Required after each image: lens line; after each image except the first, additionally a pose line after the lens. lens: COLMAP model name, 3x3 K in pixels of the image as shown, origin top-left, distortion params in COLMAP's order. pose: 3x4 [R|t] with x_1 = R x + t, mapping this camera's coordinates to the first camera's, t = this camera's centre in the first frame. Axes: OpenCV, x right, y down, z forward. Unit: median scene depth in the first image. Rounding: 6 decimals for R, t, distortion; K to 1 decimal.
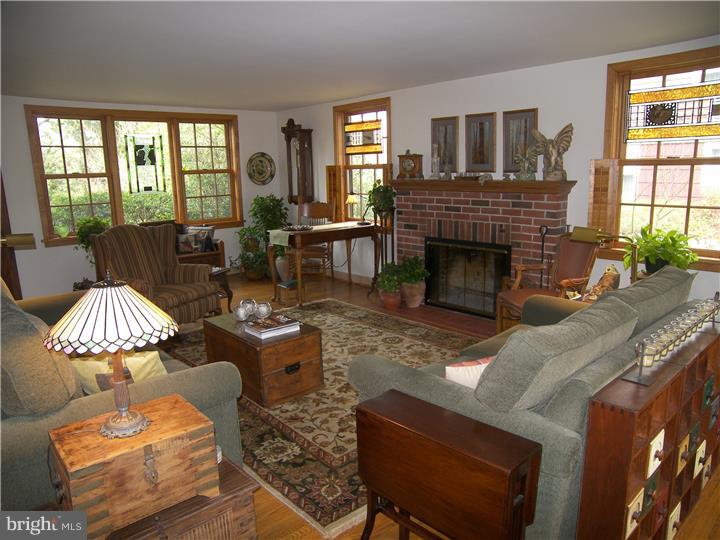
lens RADIAL K [[501.1, 0, 368.5], [0, 501.1, 271.4], [0, 0, 1]] dist [-0.145373, 0.105147]
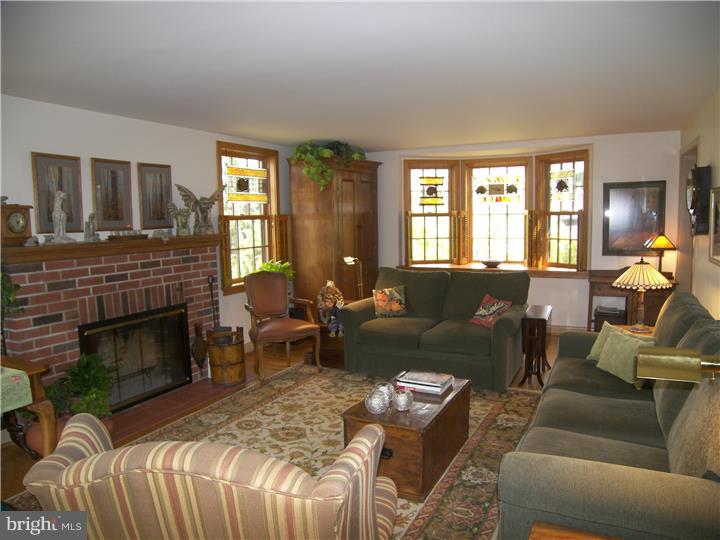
lens RADIAL K [[501.1, 0, 368.5], [0, 501.1, 271.4], [0, 0, 1]] dist [-0.145373, 0.105147]
pose [[-0.350941, -0.075974, 0.933310, -0.717360], [0.210958, 0.964666, 0.157851, -0.183987], [-0.912325, 0.252286, -0.322514, 0.948692]]
